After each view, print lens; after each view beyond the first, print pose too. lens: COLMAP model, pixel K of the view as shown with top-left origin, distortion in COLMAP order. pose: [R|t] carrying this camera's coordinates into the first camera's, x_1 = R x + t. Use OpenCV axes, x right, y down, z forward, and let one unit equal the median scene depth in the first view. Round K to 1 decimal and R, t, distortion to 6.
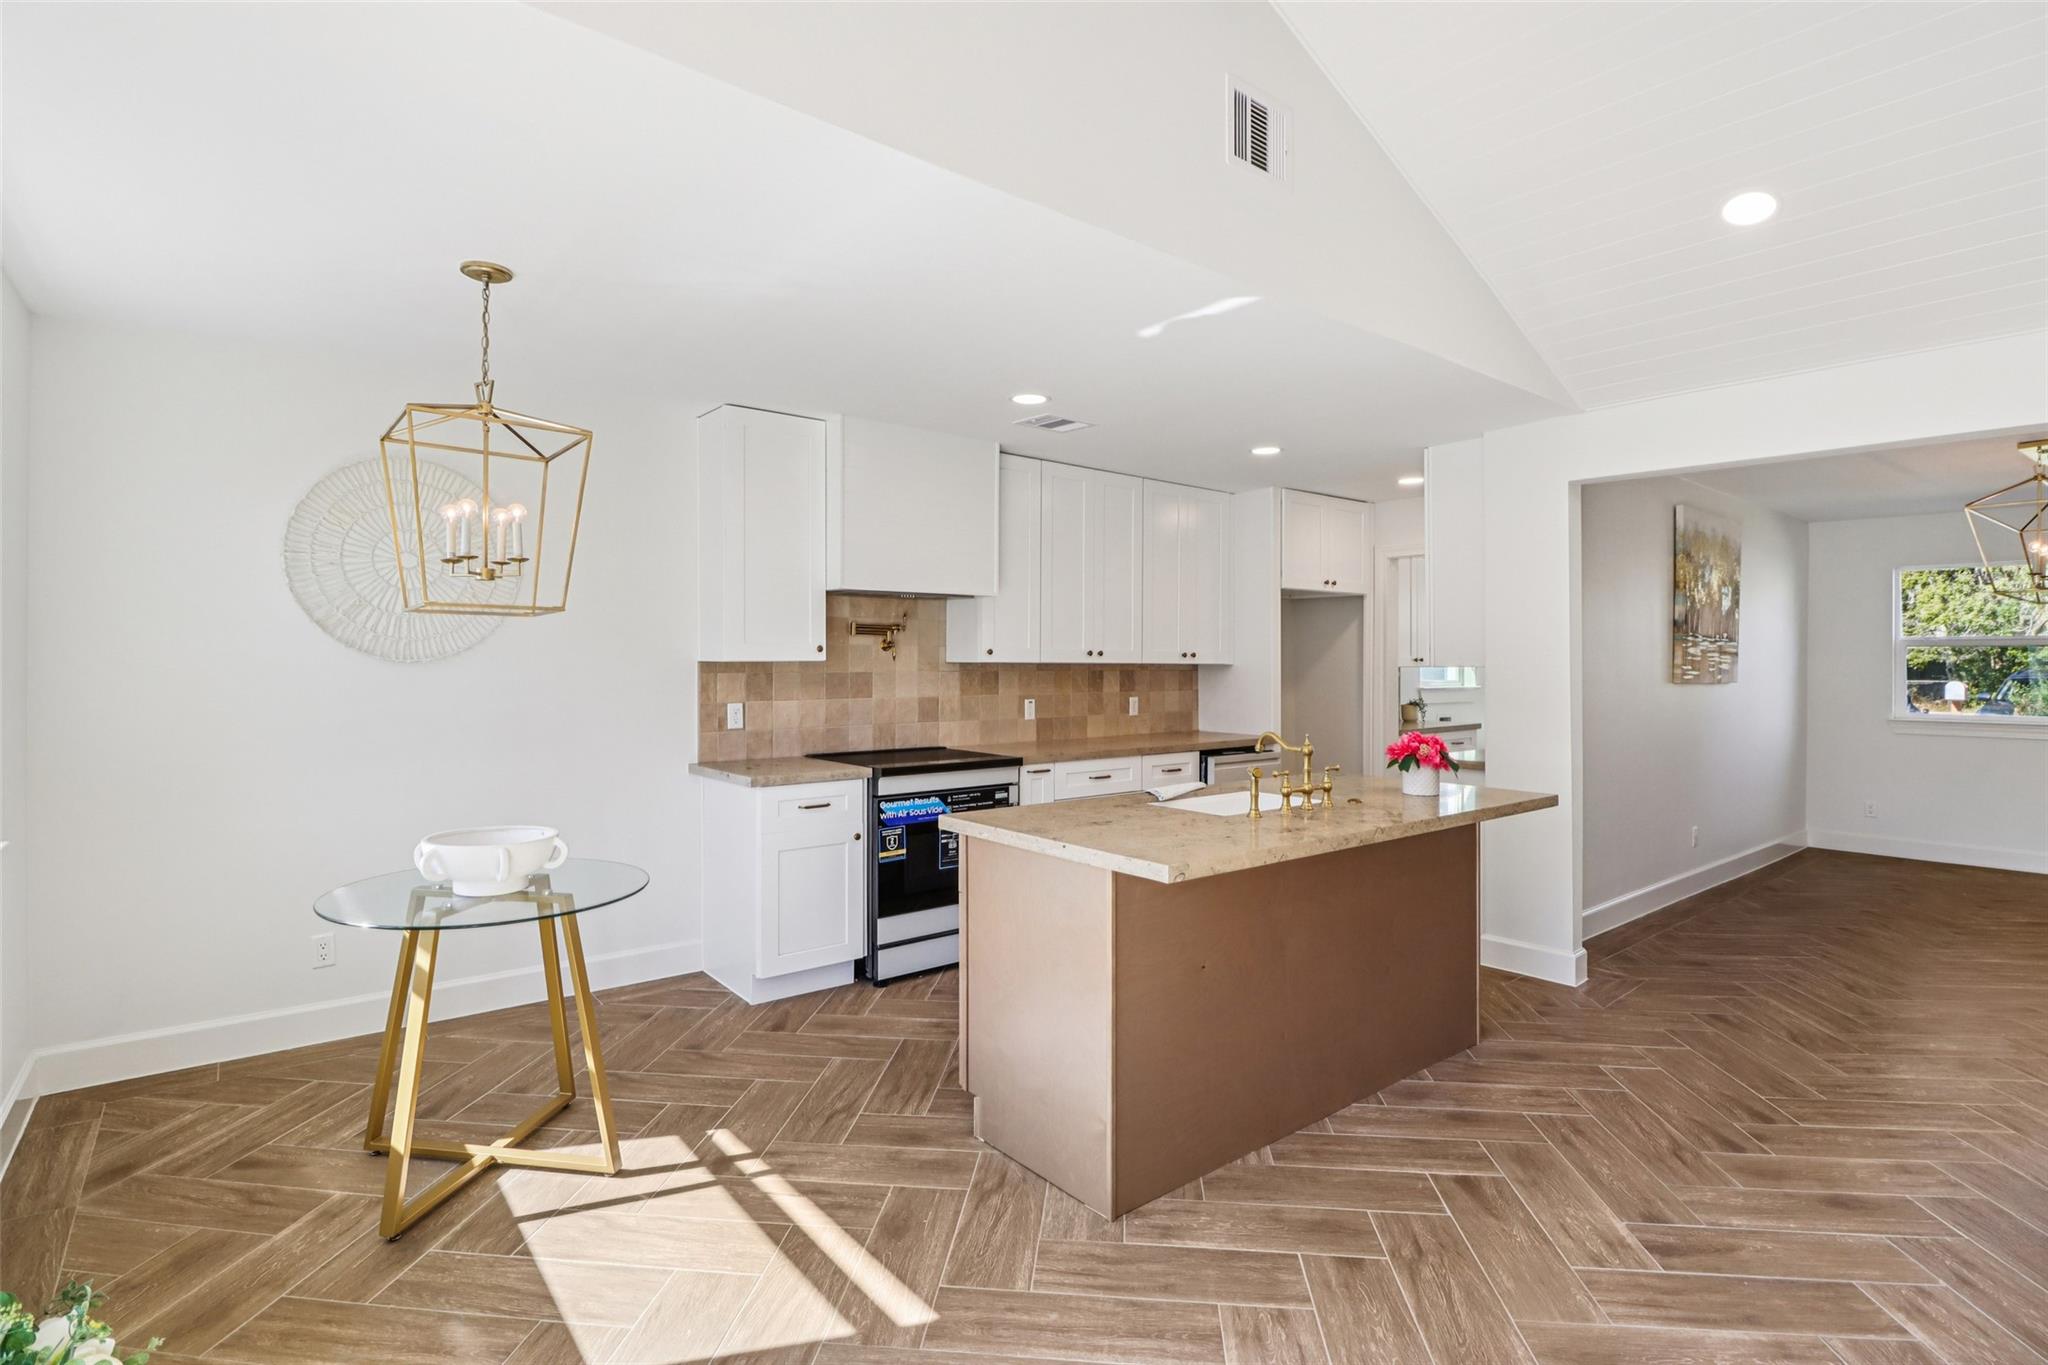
lens RADIAL K [[1008.6, 0, 1038.1], [0, 1008.6, 677.3], [0, 0, 1]] dist [-0.011897, -0.002433]
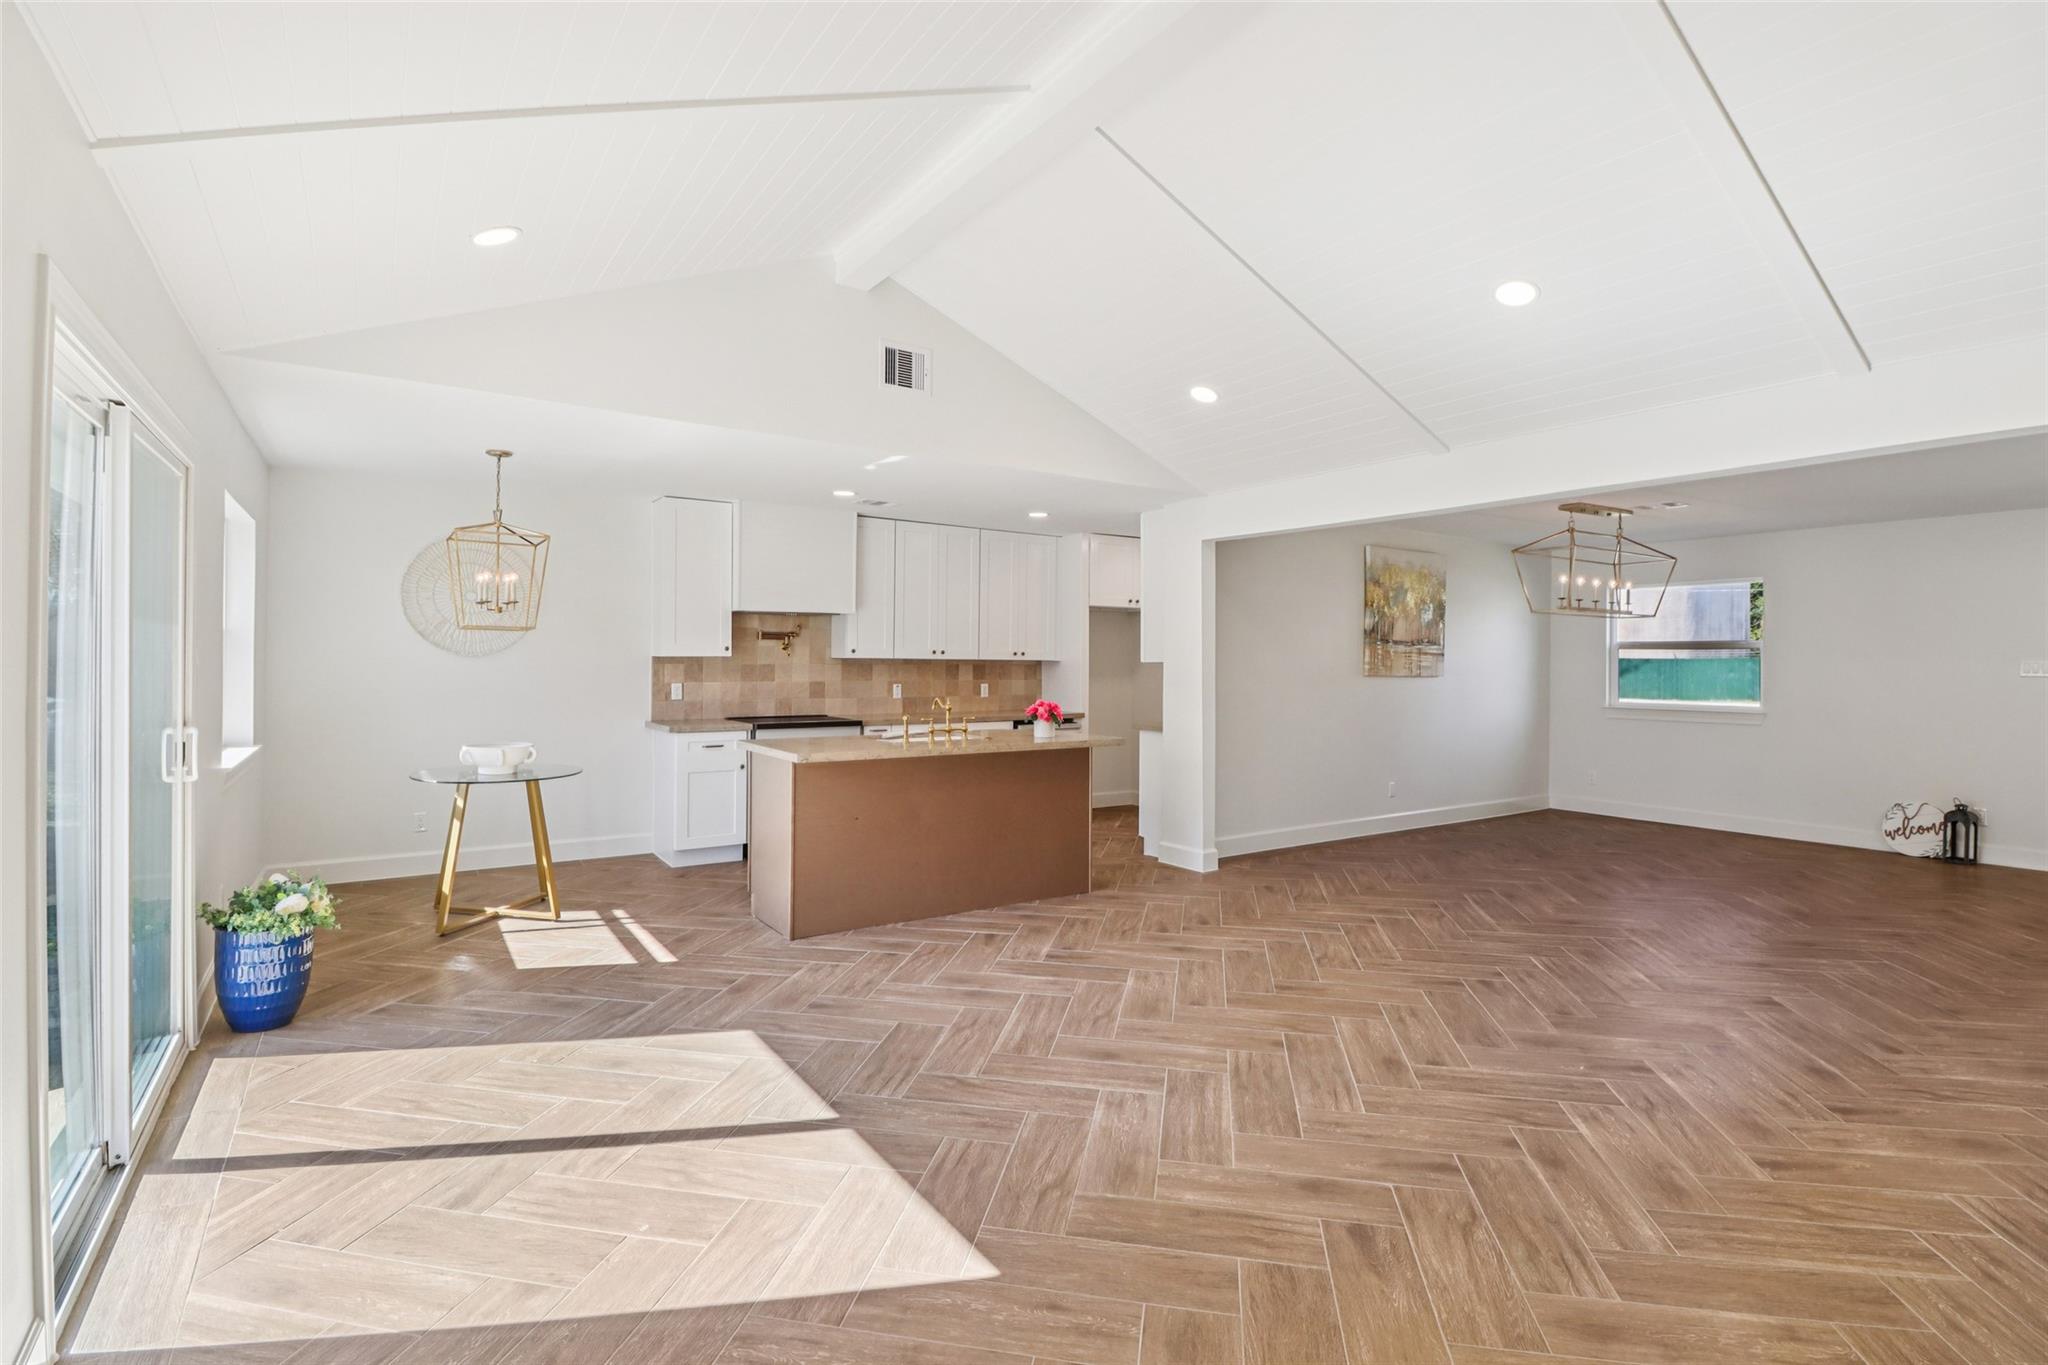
lens RADIAL K [[1008.6, 0, 1061.6], [0, 1008.6, 669.8], [0, 0, 1]] dist [-0.011897, -0.002433]
pose [[0.997008, 0.005010, -0.077138, 0.424217], [-0.005507, 0.999965, -0.006240, 0.011653], [0.077104, 0.006646, 0.997001, -0.523218]]
